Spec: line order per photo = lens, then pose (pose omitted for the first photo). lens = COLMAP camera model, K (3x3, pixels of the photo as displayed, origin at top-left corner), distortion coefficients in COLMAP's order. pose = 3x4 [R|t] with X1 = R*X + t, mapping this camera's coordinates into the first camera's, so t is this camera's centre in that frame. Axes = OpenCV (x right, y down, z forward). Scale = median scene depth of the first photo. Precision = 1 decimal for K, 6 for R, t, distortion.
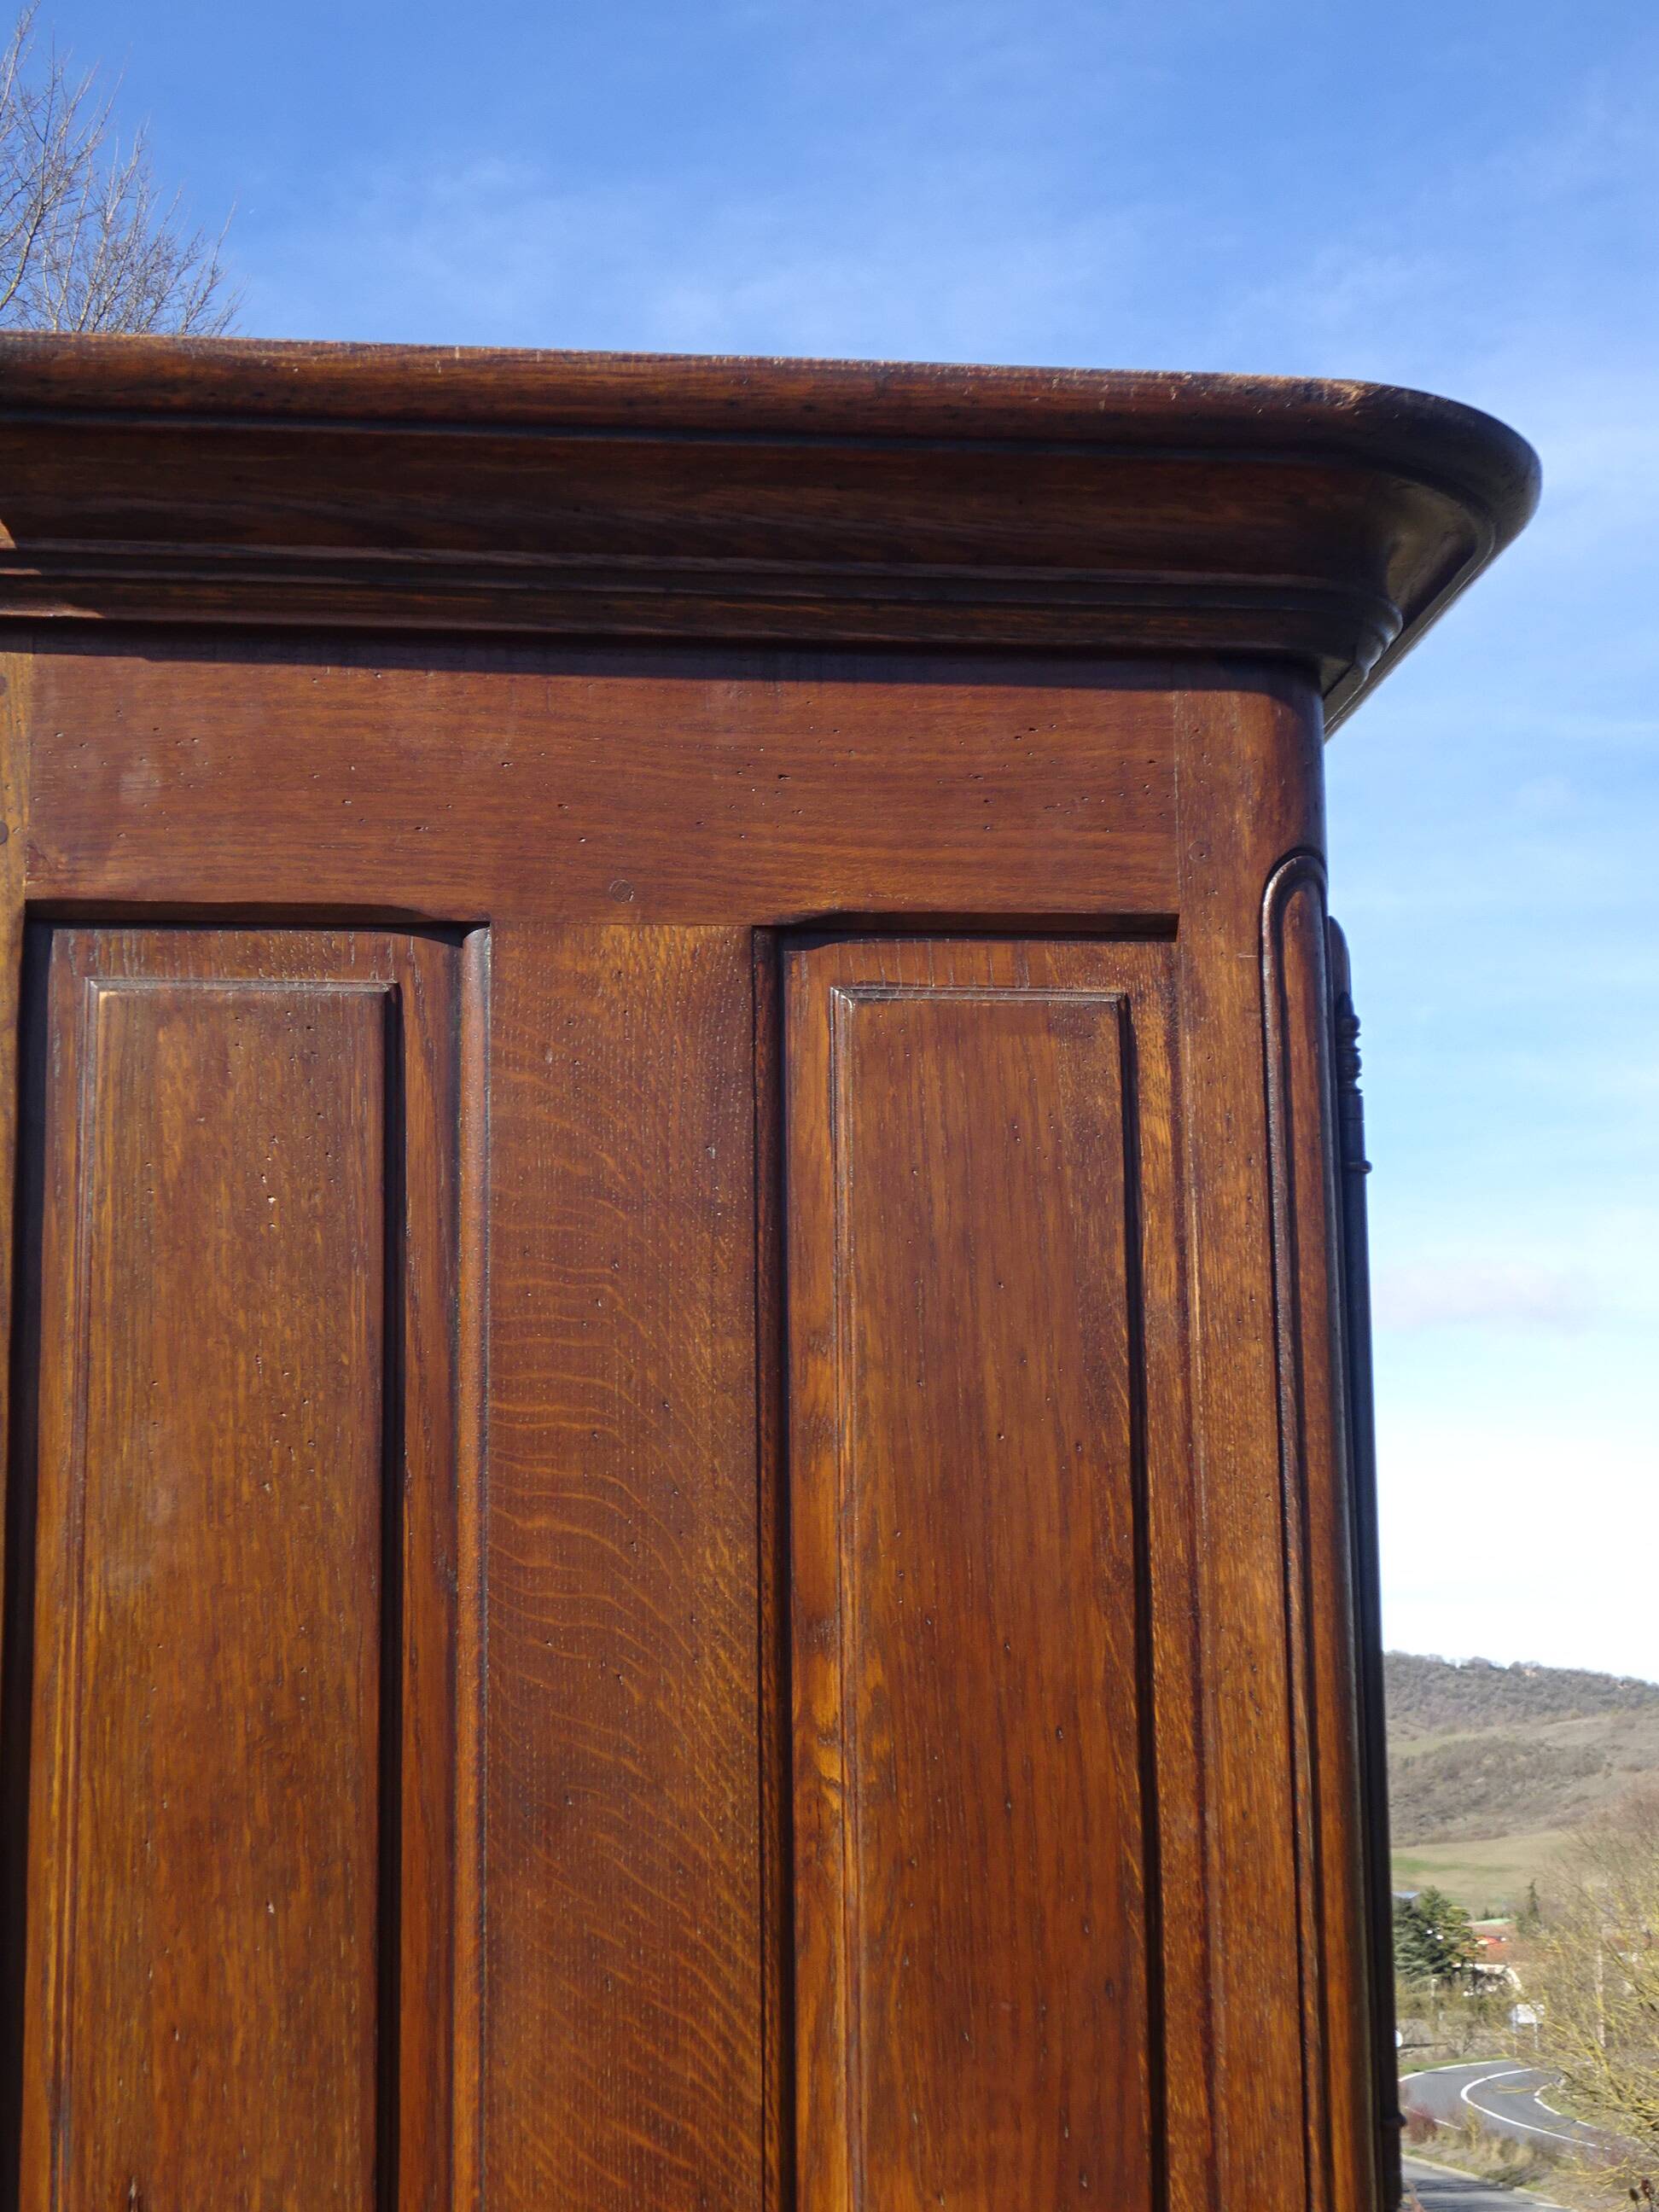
lens RADIAL K [[3241.1, 0, 796.3], [0, 3241.1, 1234.7], [0, 0, 1]] dist [-0.011976, 0.084441]
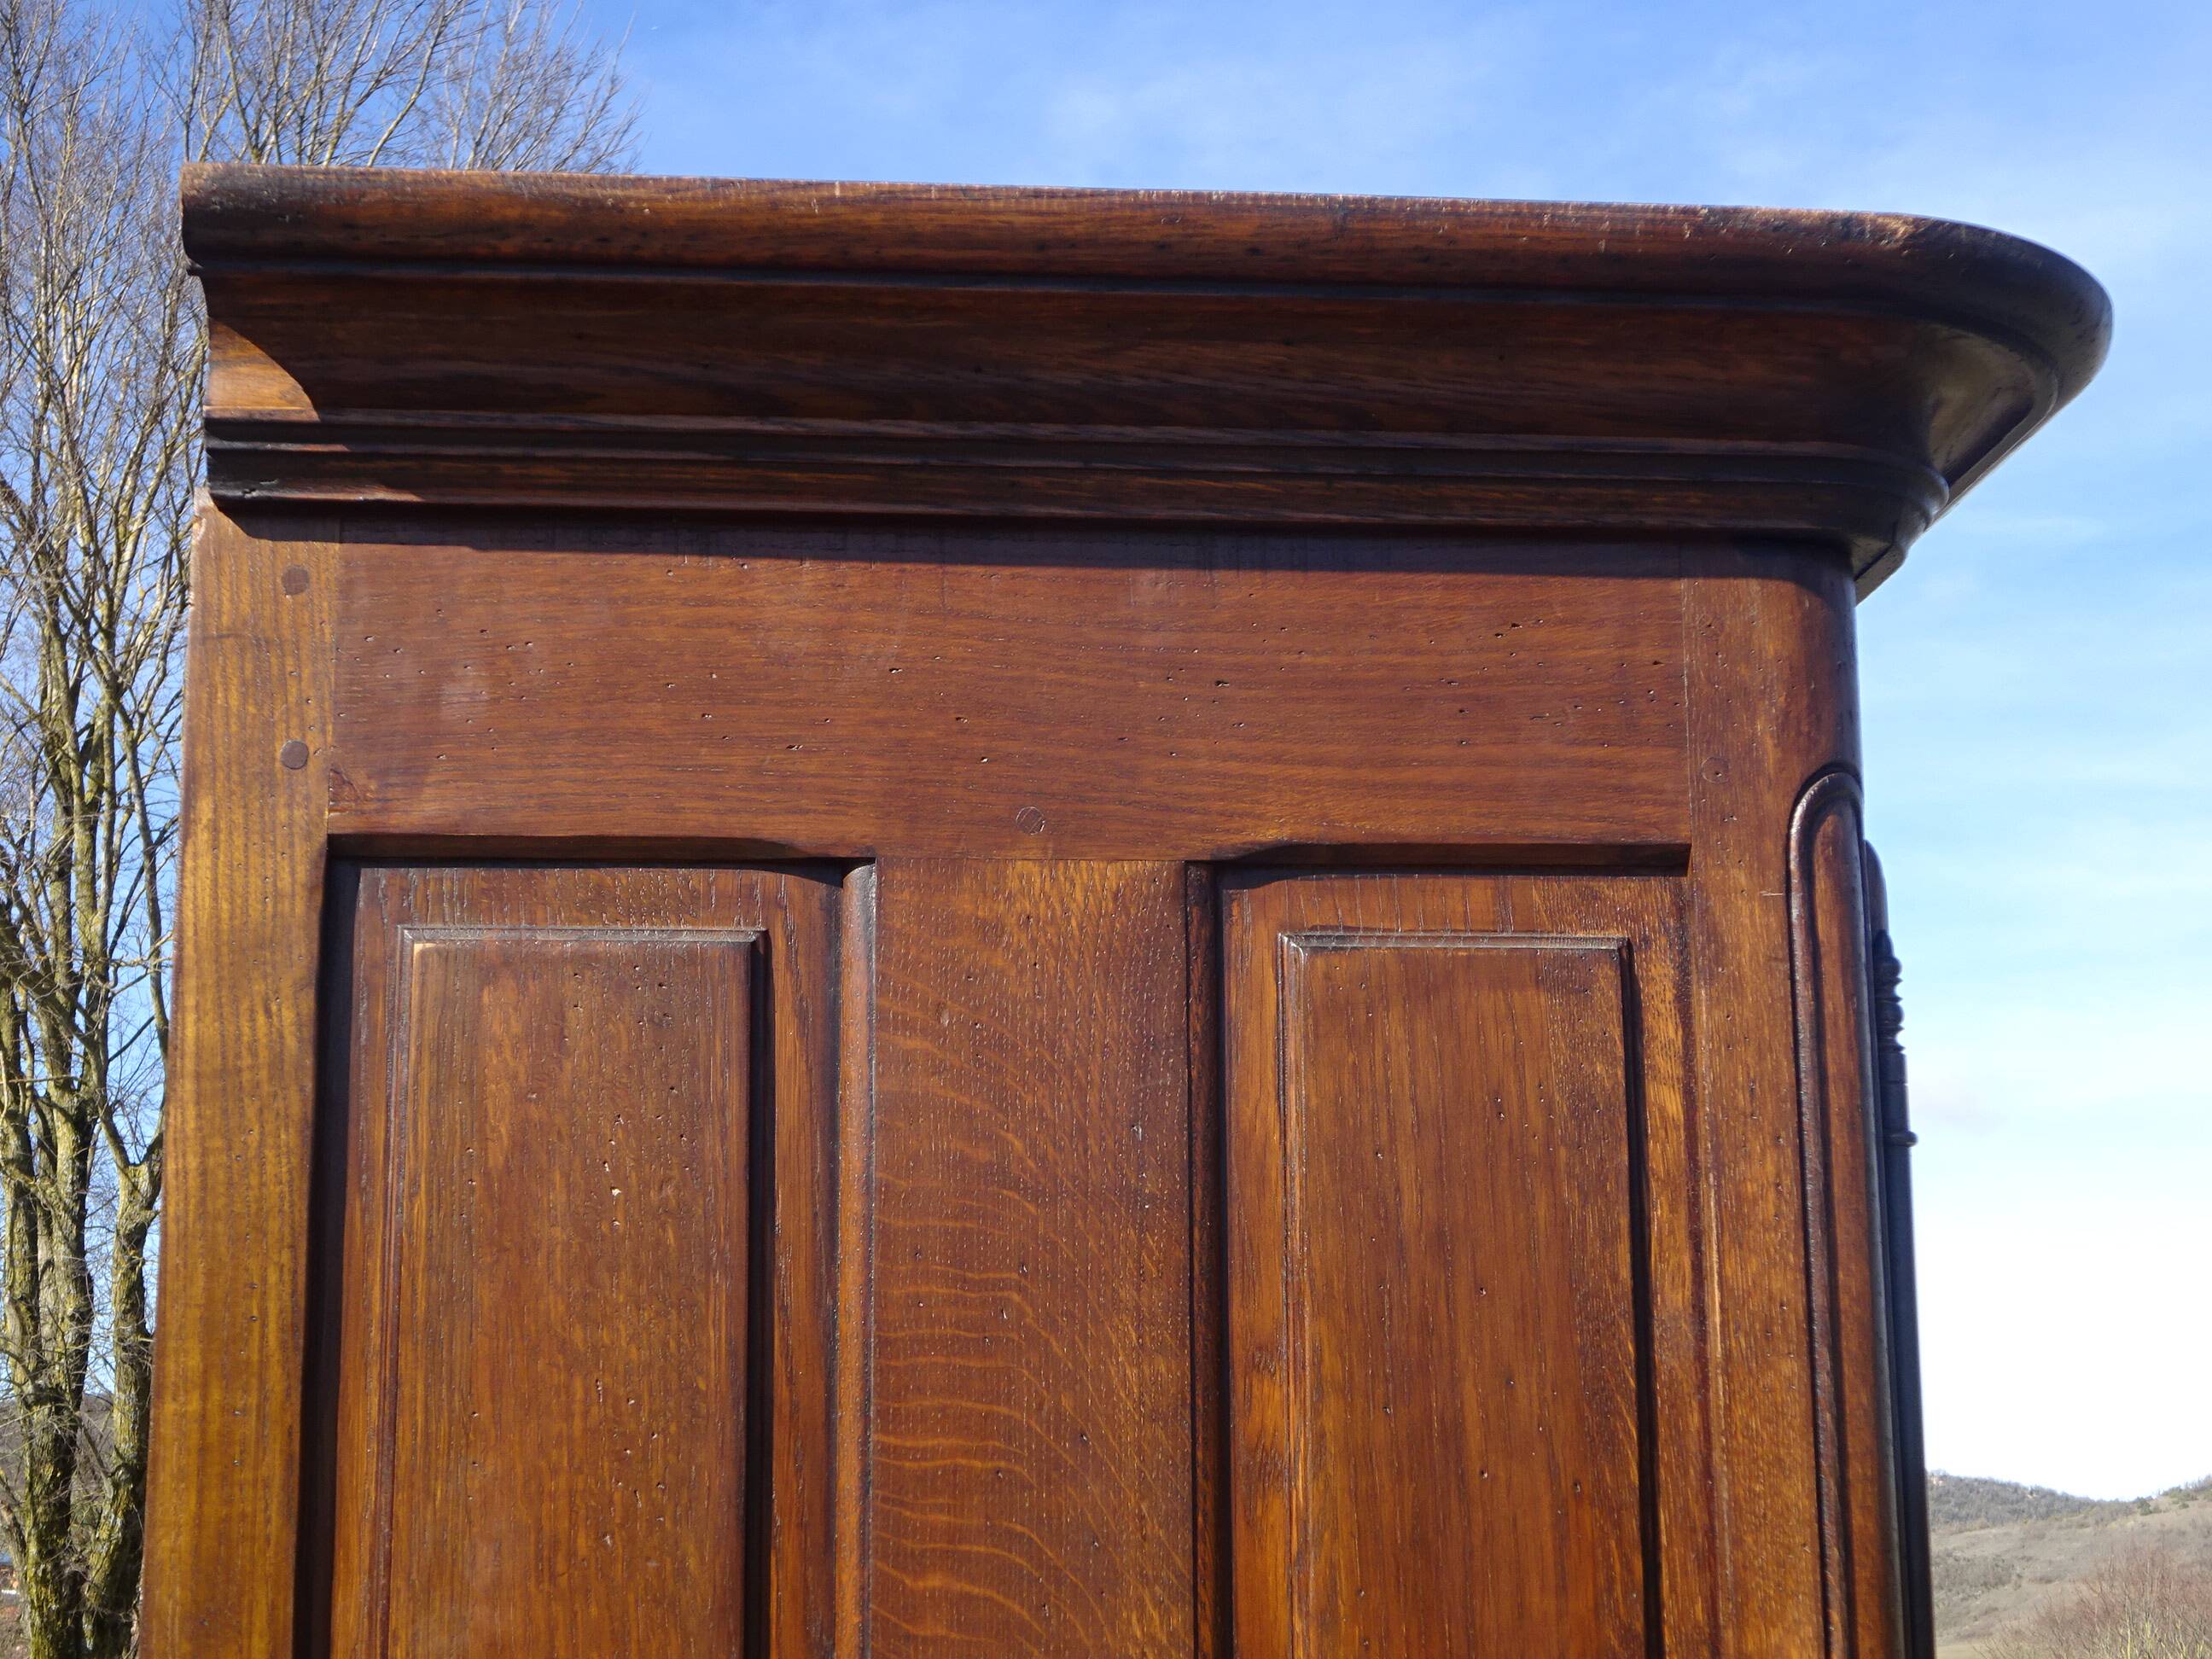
lens RADIAL K [[3216.9, 0, 1107.7], [0, 3216.9, 960.3], [0, 0, 1]] dist [0.004166, -0.035841]
pose [[0.999668, -0.000146, -0.025778, -0.012380], [-0.000380, 0.999792, -0.020410, -0.052951], [0.025776, 0.020413, 0.999459, 0.164107]]
